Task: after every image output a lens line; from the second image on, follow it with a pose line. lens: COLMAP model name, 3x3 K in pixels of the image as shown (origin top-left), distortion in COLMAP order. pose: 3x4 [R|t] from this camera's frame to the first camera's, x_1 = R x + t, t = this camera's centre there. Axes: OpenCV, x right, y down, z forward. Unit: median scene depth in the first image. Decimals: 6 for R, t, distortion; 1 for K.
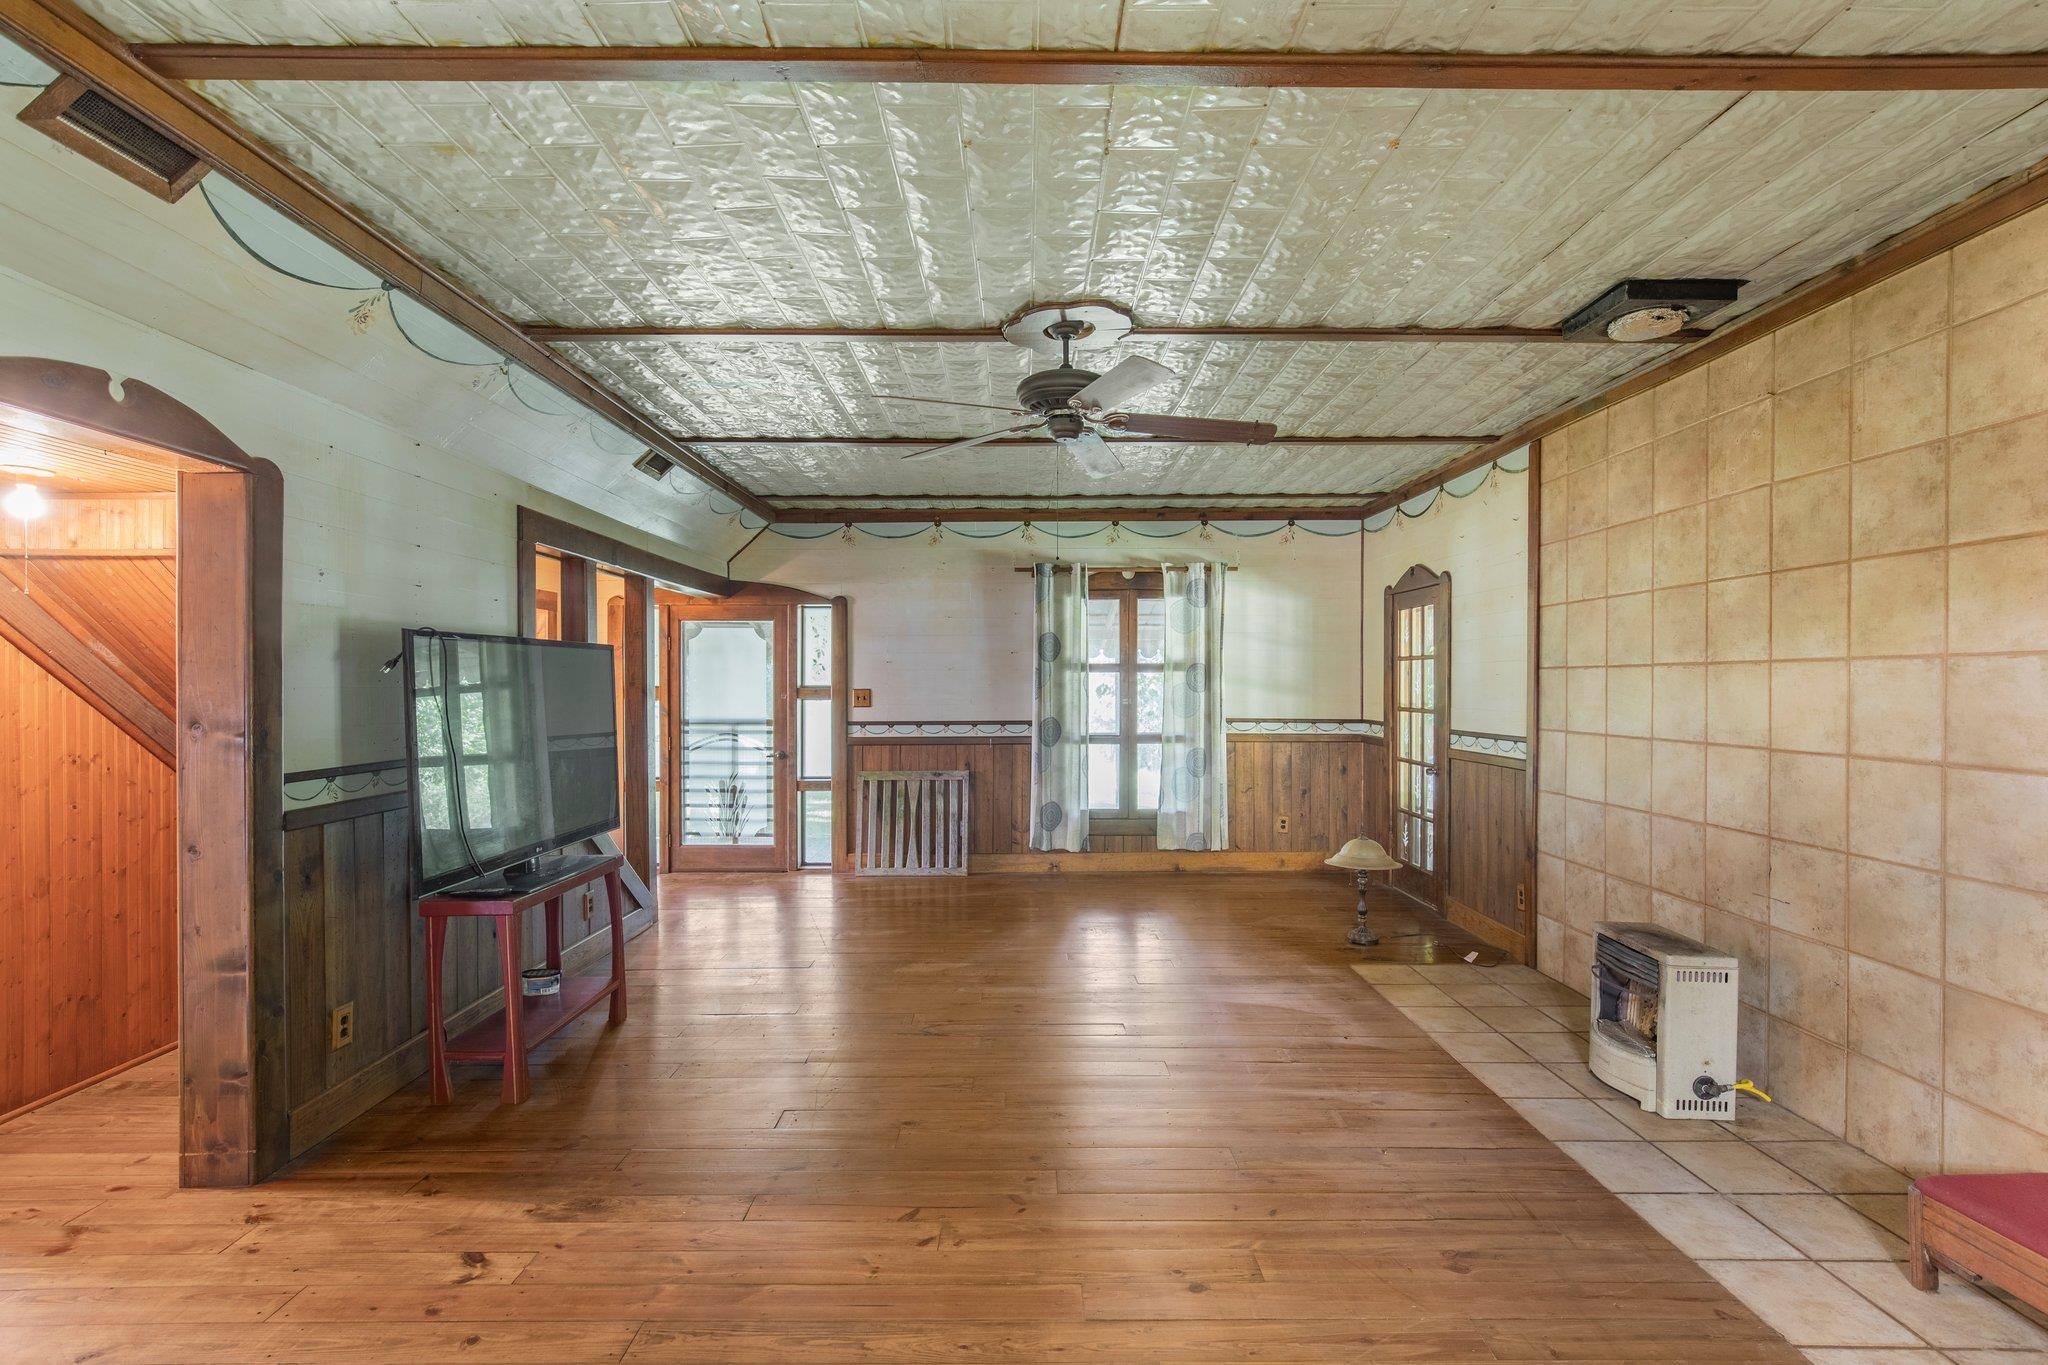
lens RADIAL K [[929.1, 0, 1057.5], [0, 929.1, 685.8], [0, 0, 1]] dist [-0.025777, 0.005934]
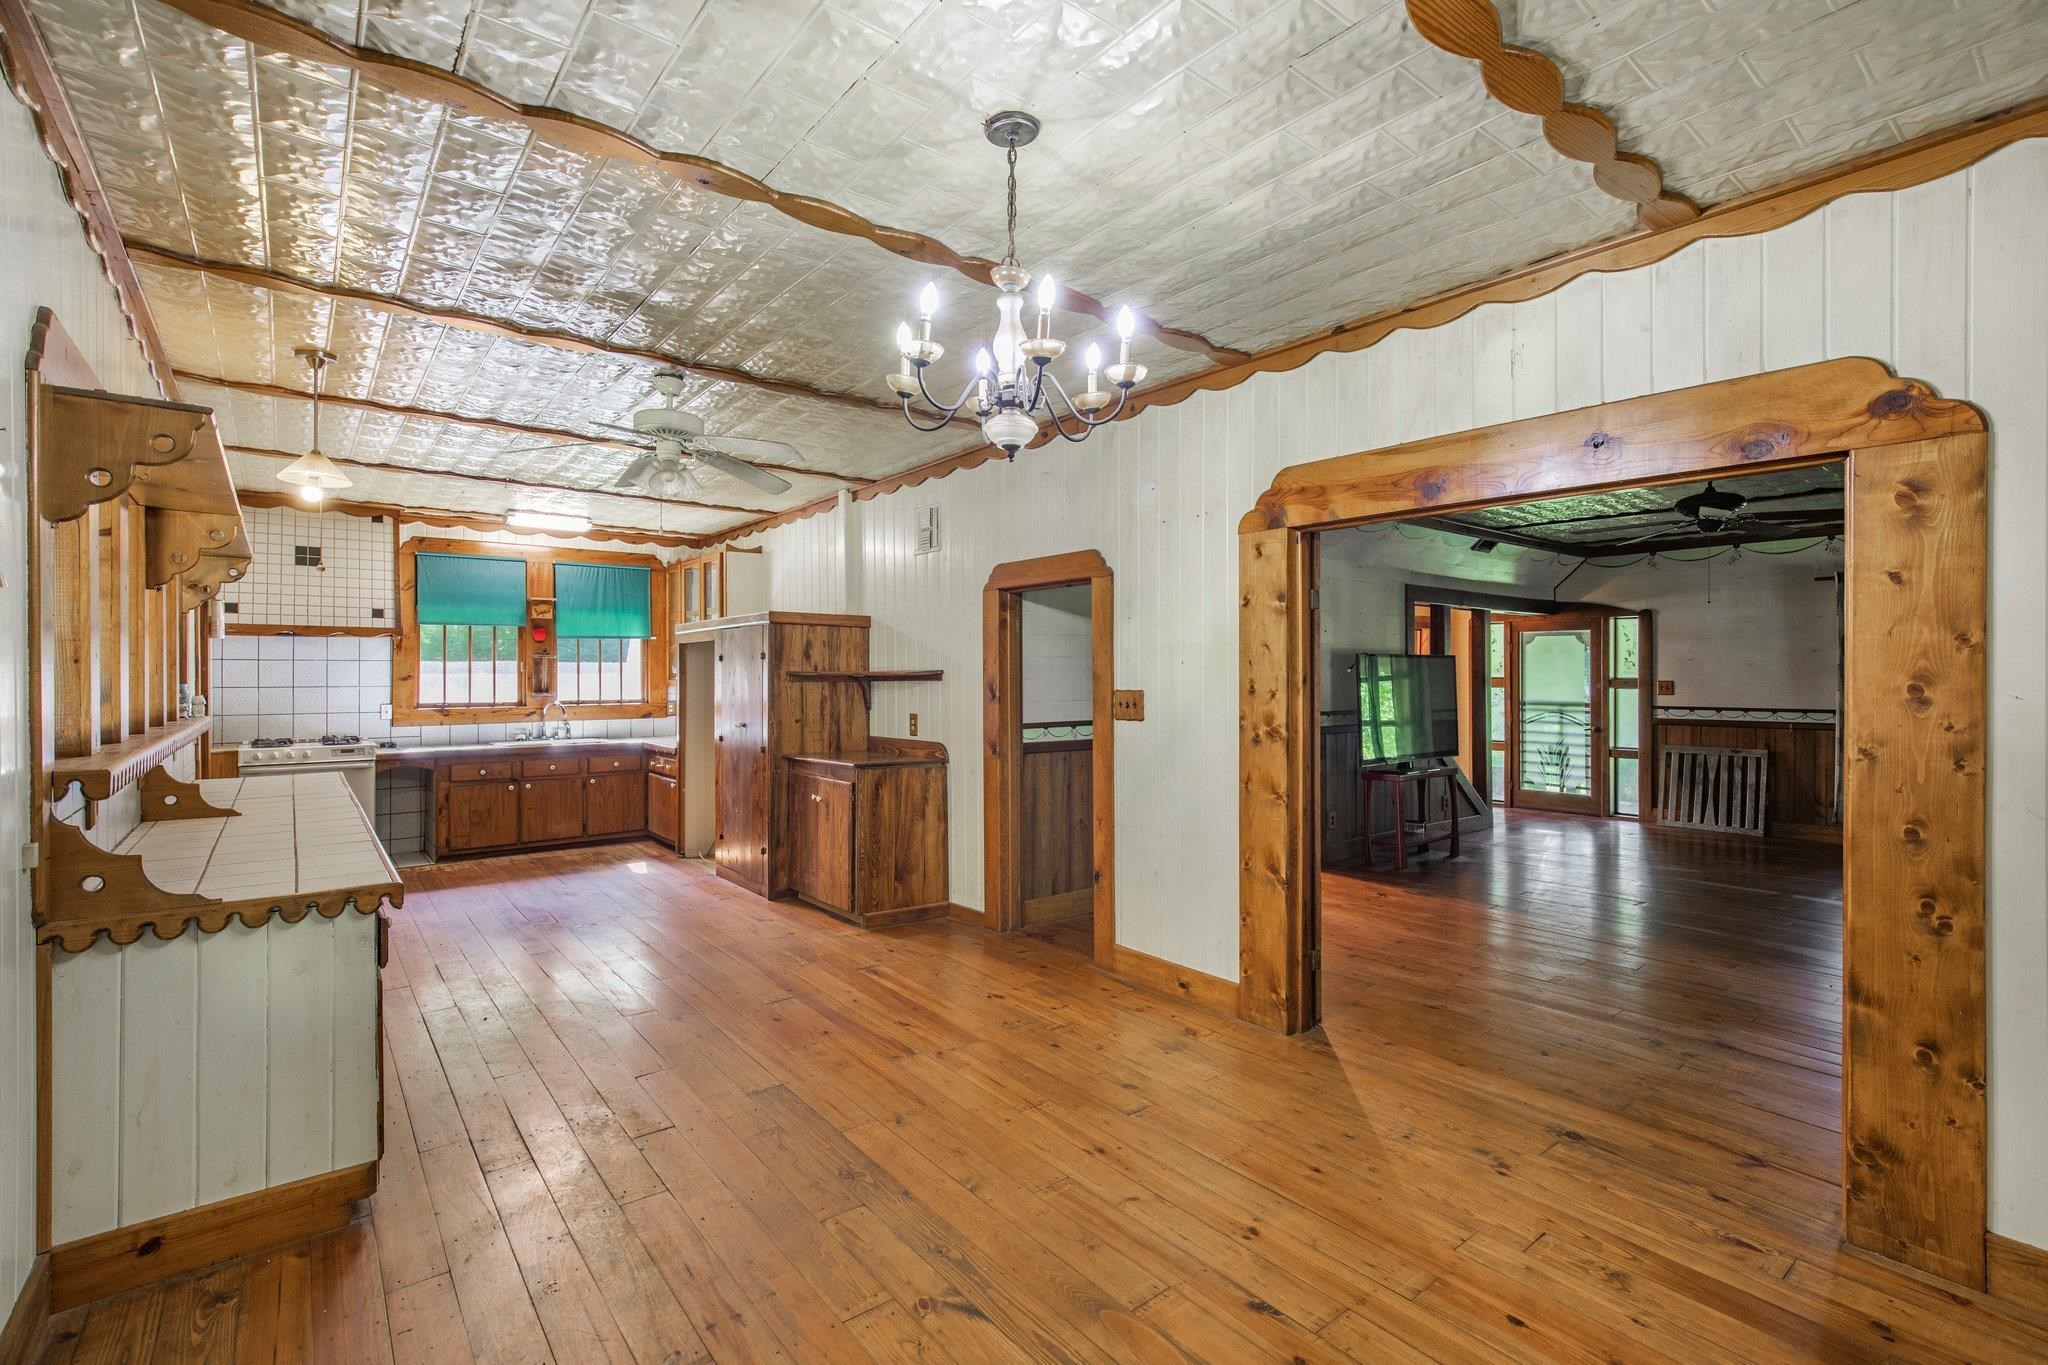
lens RADIAL K [[929.1, 0, 988.0], [0, 929.1, 661.1], [0, 0, 1]] dist [-0.025777, 0.005934]
pose [[0.559493, -0.009052, -0.828786, 0.390870], [-0.004587, 0.999891, -0.014018, -0.001987], [0.828823, 0.011645, 0.559390, -0.597843]]
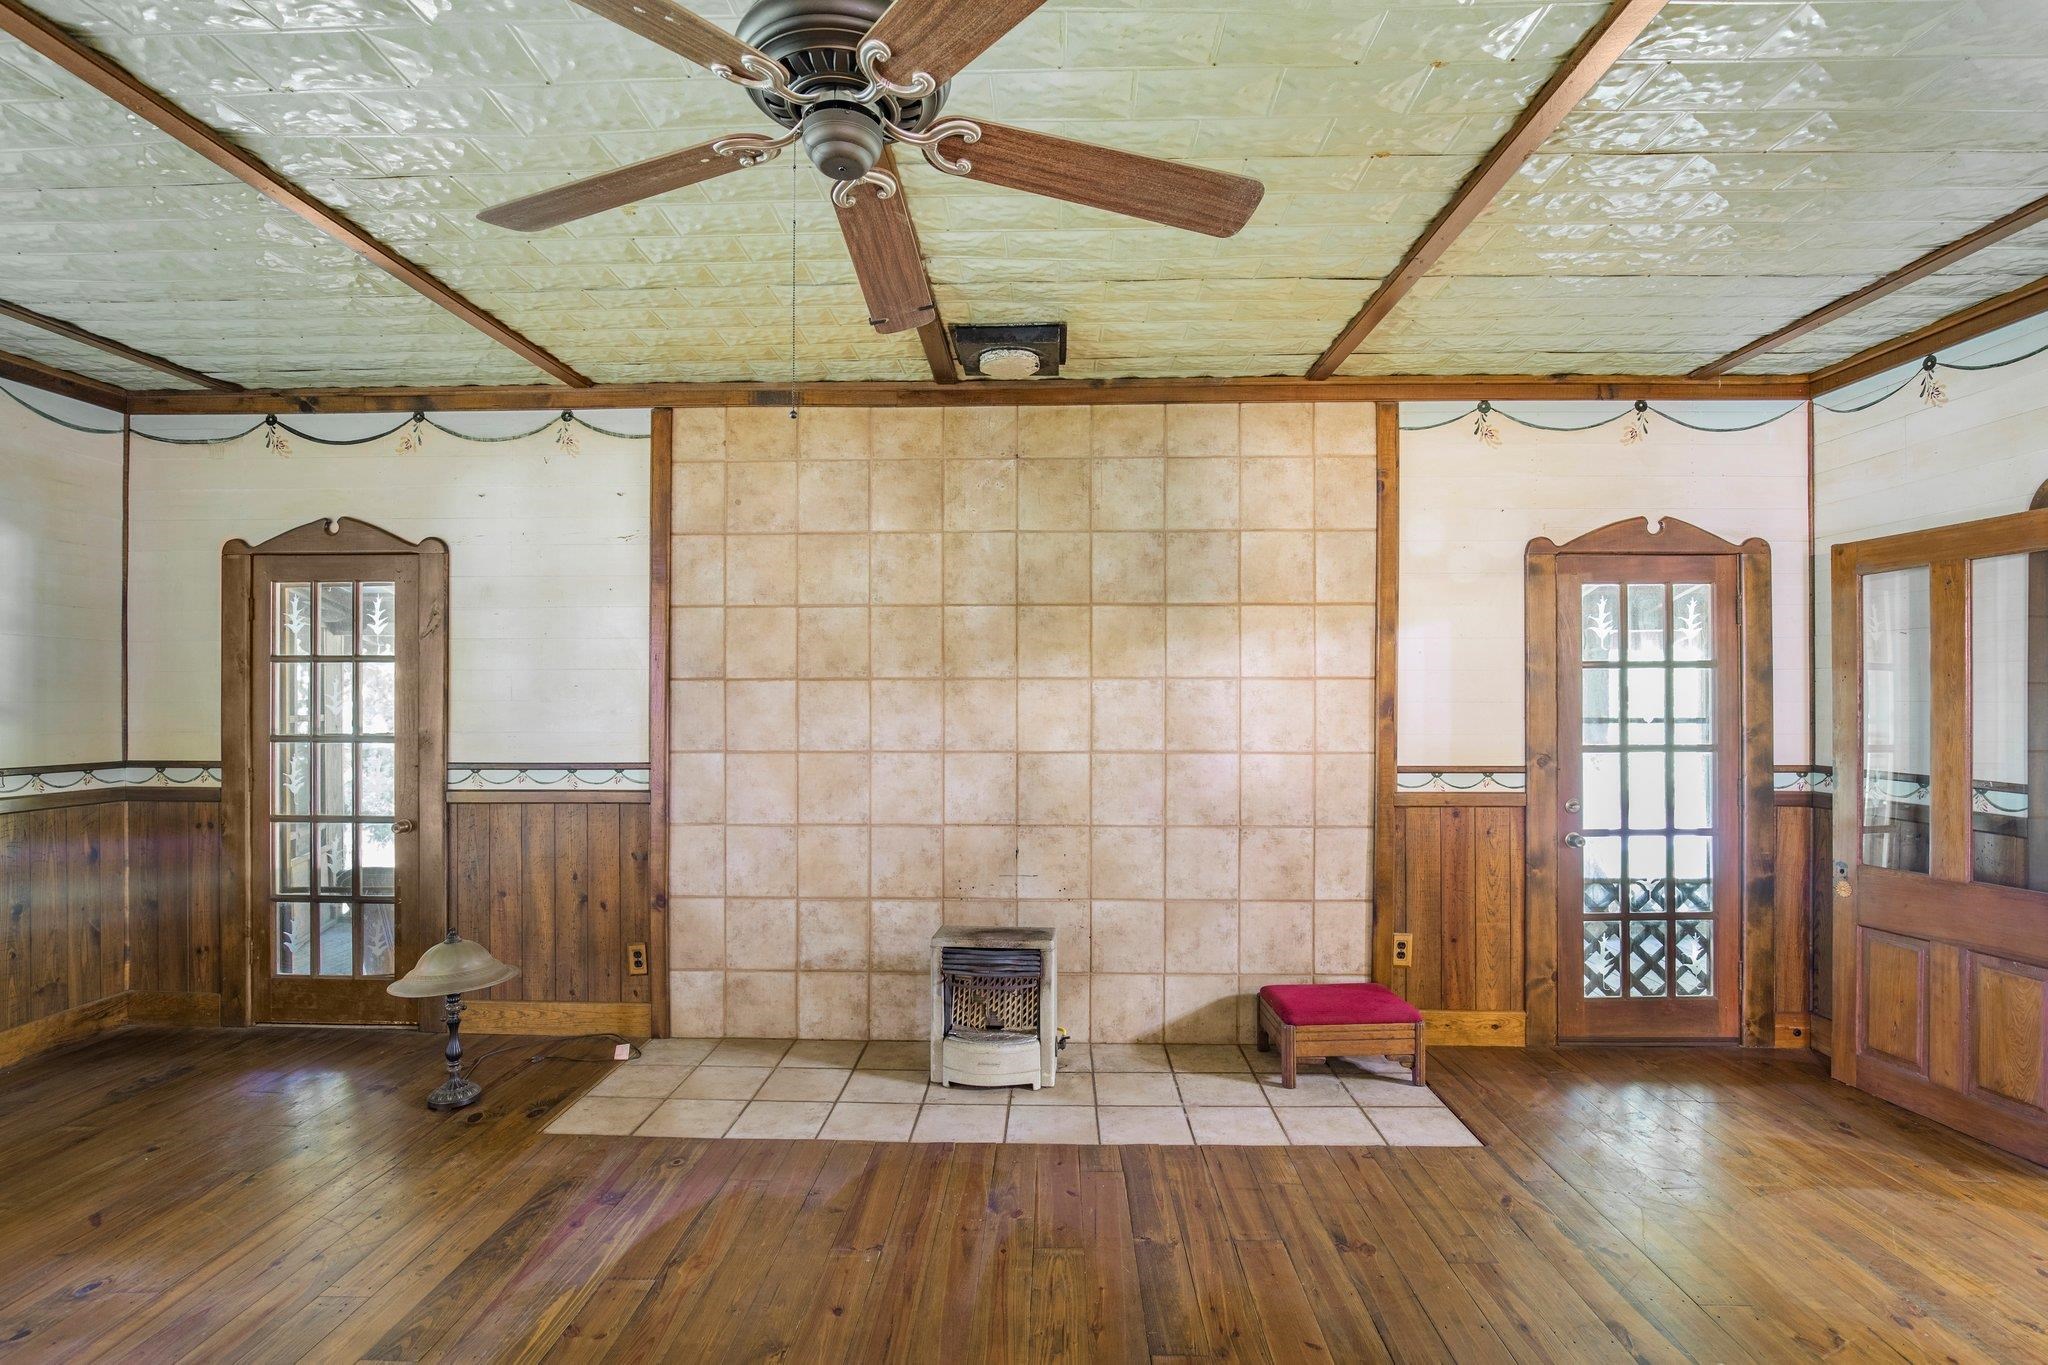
lens RADIAL K [[929.1, 0, 1006.8], [0, 929.1, 712.5], [0, 0, 1]] dist [-0.025777, 0.005934]
pose [[0.070227, -0.001003, 0.997531, -0.243056], [0.003189, 0.999995, 0.000781, 0.009306], [-0.997526, 0.003127, 0.070230, 0.515729]]
